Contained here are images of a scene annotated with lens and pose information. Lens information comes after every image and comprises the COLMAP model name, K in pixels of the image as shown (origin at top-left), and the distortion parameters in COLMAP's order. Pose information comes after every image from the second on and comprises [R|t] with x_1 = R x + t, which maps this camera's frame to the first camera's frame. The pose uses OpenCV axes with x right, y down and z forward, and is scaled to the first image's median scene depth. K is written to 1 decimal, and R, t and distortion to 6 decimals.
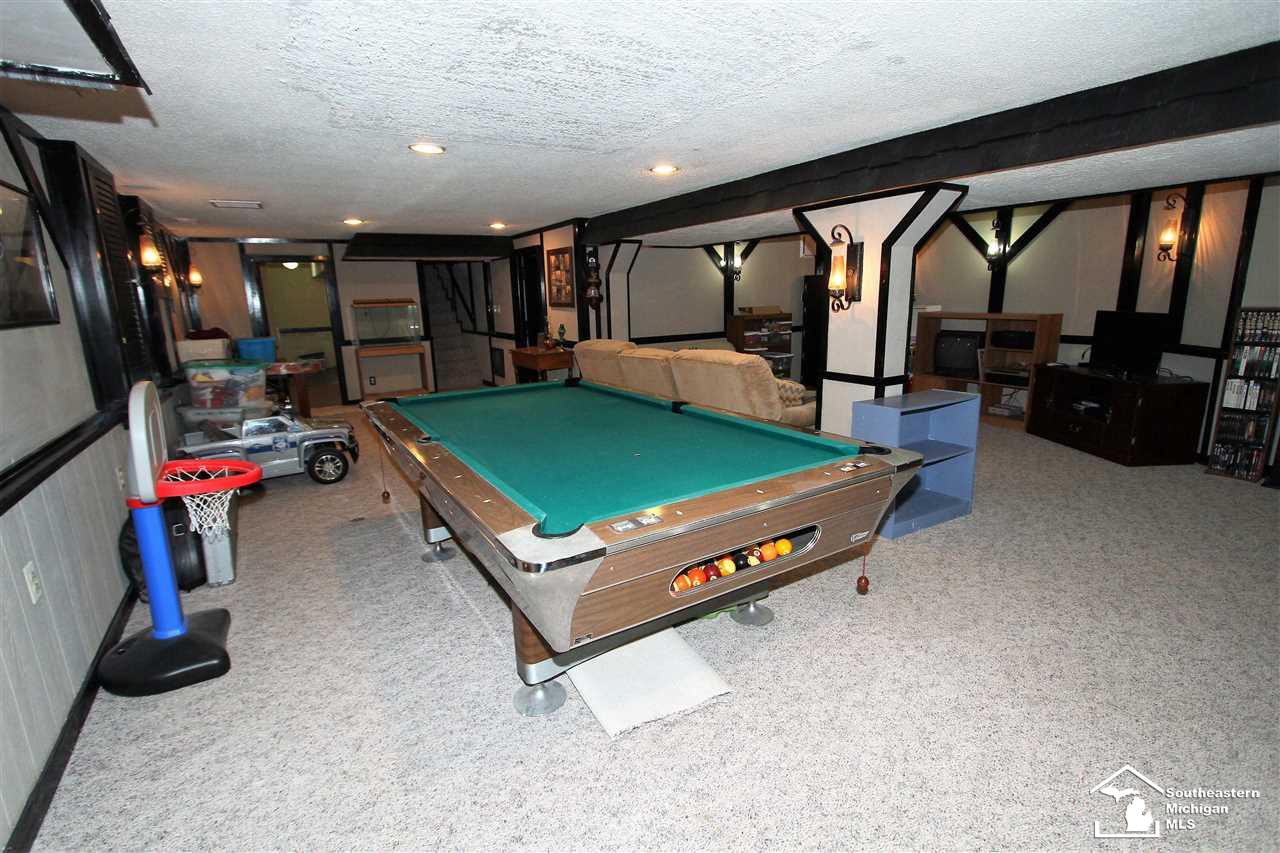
lens RADIAL K [[589.6, 0, 639.9], [0, 589.6, 423.1], [0, 0, 1]] dist [-0.005905, -0.000328]
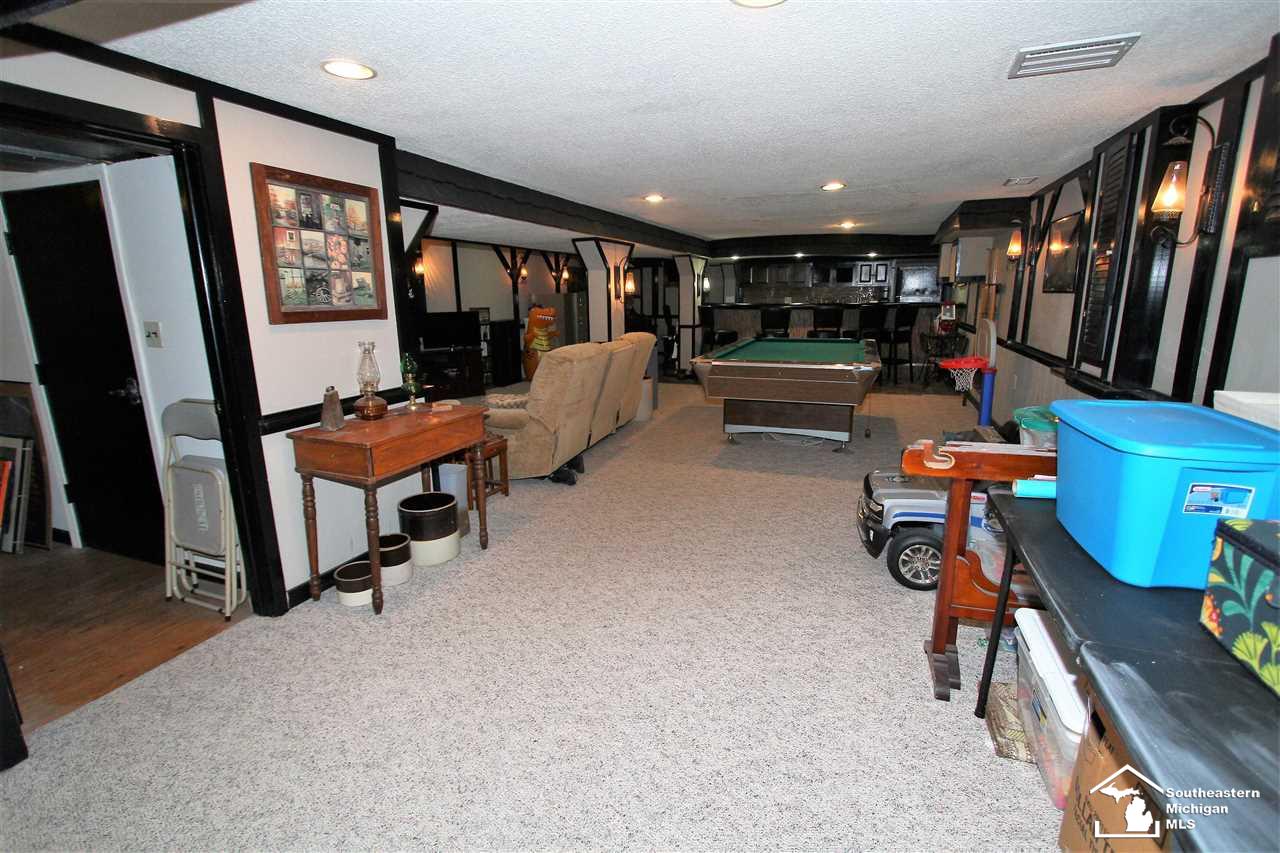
lens RADIAL K [[589.6, 0, 637.5], [0, 589.6, 423.1], [0, 0, 1]] dist [-0.005905, -0.000328]
pose [[-0.622460, -0.137674, 0.770448, -0.605124], [0.191274, 0.927796, 0.320325, -0.224060], [-0.758919, 0.346756, -0.551183, 1.101162]]
